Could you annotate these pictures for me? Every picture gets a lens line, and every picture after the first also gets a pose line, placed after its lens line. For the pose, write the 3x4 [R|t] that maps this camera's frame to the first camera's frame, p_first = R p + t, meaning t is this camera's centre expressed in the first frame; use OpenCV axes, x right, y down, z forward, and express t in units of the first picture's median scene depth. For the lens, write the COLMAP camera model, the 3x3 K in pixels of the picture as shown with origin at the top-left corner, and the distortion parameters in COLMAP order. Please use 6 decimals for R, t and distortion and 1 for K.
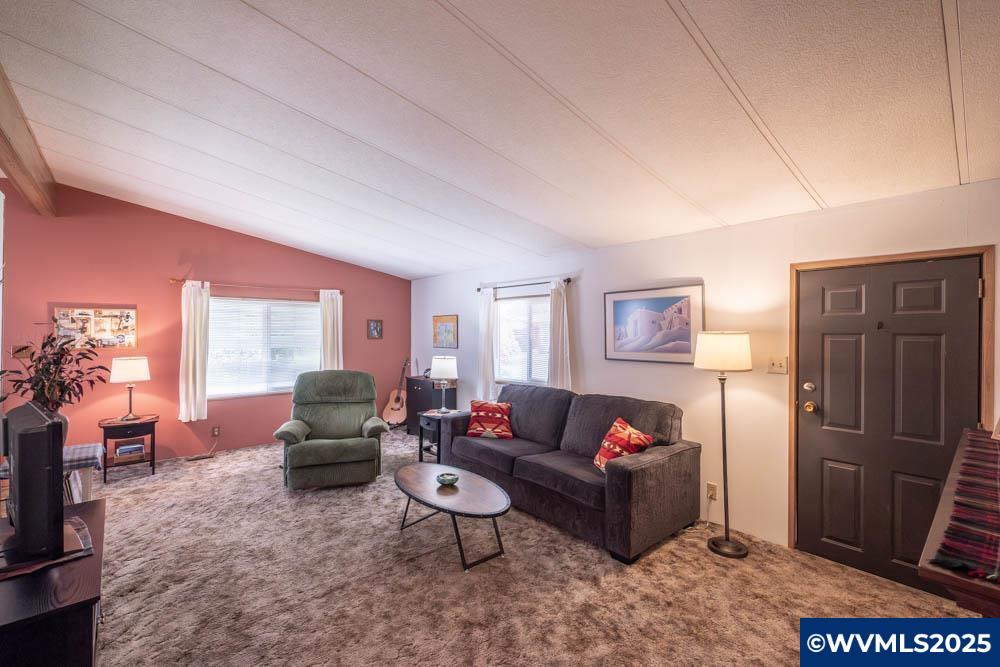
lens RADIAL K [[419.1, 0, 500.0], [0, 419.1, 333.5], [0, 0, 1]] dist [0.011804, -0.000021]
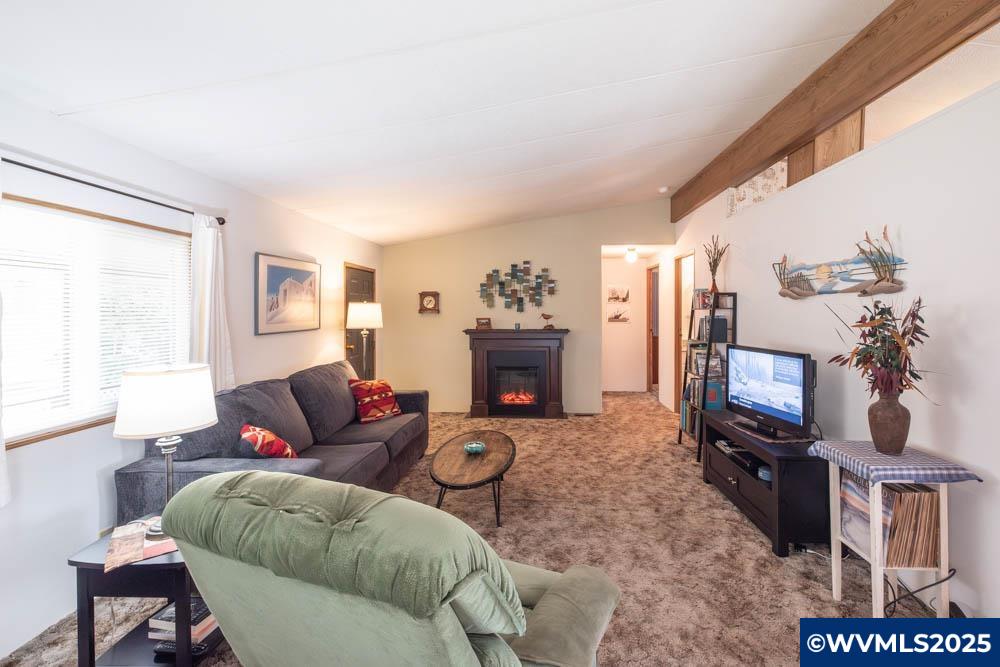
lens RADIAL K [[432.8, 0, 503.7], [0, 432.8, 314.2], [0, 0, 1]] dist [0.000426, -0.000097]
pose [[-0.692540, -0.012925, 0.721263, -0.961933], [-0.002356, 0.999875, 0.015655, 0.010674], [-0.721375, 0.009142, -0.692484, 1.747766]]
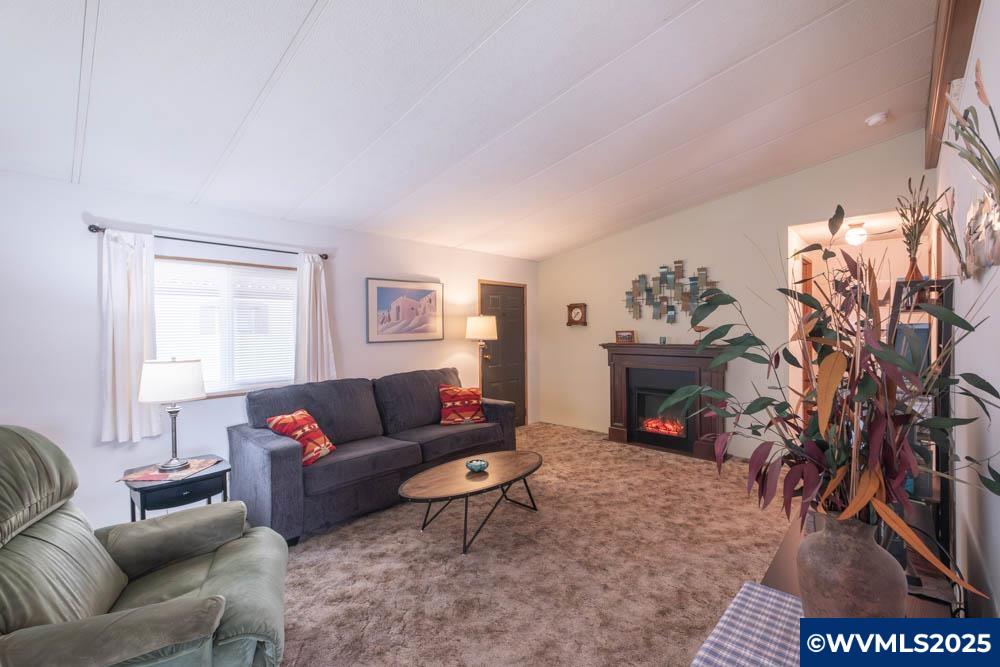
lens RADIAL K [[419.1, 0, 500.0], [0, 419.1, 333.5], [0, 0, 1]] dist [0.011804, -0.000021]
pose [[-0.074867, -0.021774, 0.996956, -1.126887], [0.011577, 0.999675, 0.022703, 0.027225], [-0.997126, 0.013241, -0.074591, 1.066453]]
